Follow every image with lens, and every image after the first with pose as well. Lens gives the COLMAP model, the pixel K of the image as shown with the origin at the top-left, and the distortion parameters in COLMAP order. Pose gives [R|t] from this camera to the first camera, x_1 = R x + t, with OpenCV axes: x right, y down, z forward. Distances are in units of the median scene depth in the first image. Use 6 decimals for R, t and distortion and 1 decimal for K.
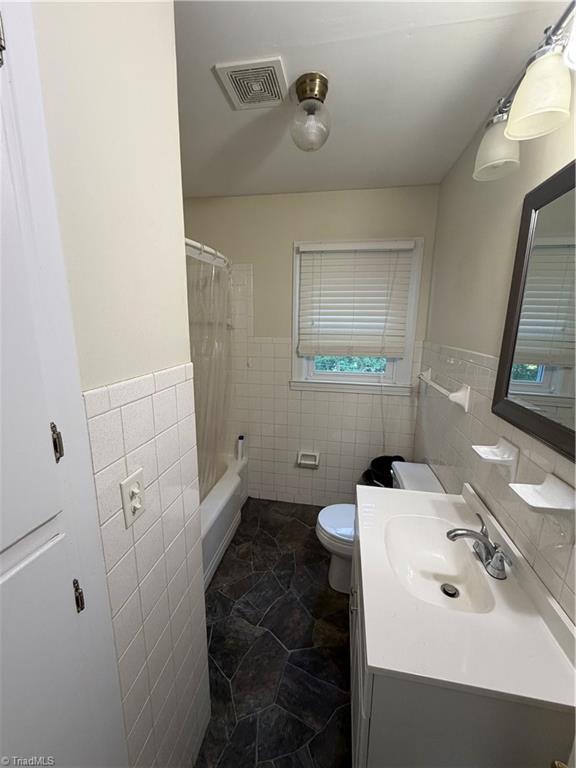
lens RADIAL K [[305.9, 0, 288.0], [0, 305.9, 384.0], [0, 0, 1]] dist [-0.000840, -0.000061]
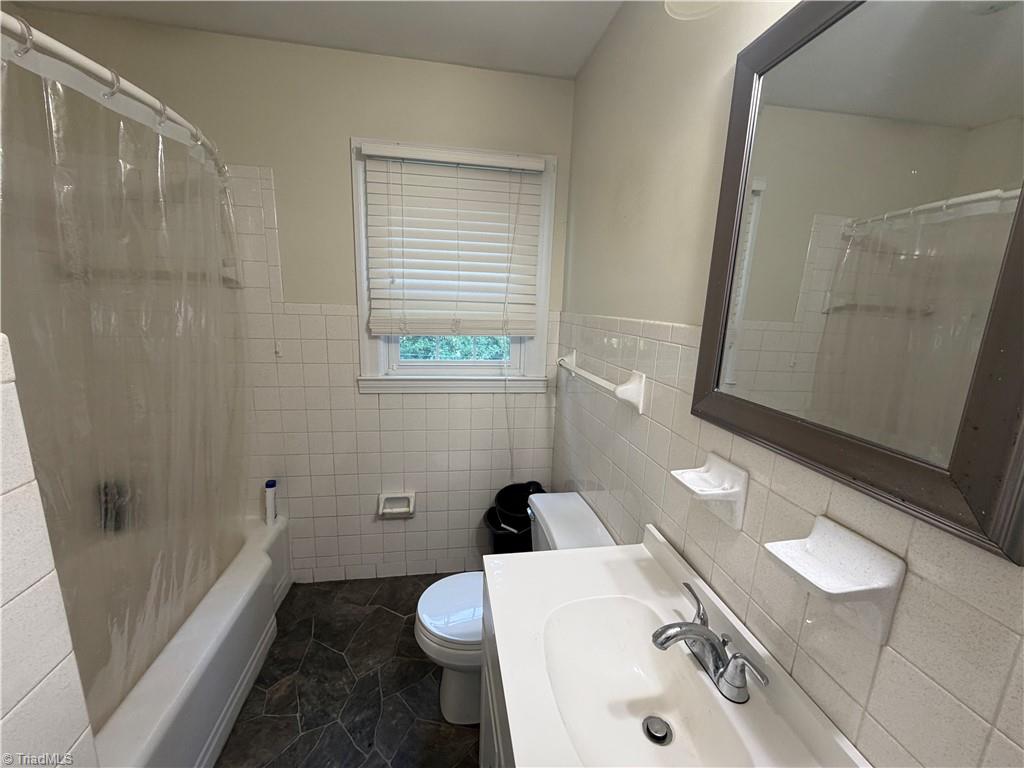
lens RADIAL K [[407.8, 0, 510.6], [0, 407.8, 384.0], [0, 0, 1]] dist [-0.000840, -0.000061]
pose [[0.940882, -0.049101, 0.335156, 0.022469], [0.046200, 0.998794, 0.016628, 0.000805], [-0.335569, -0.000161, 0.942016, 0.181409]]
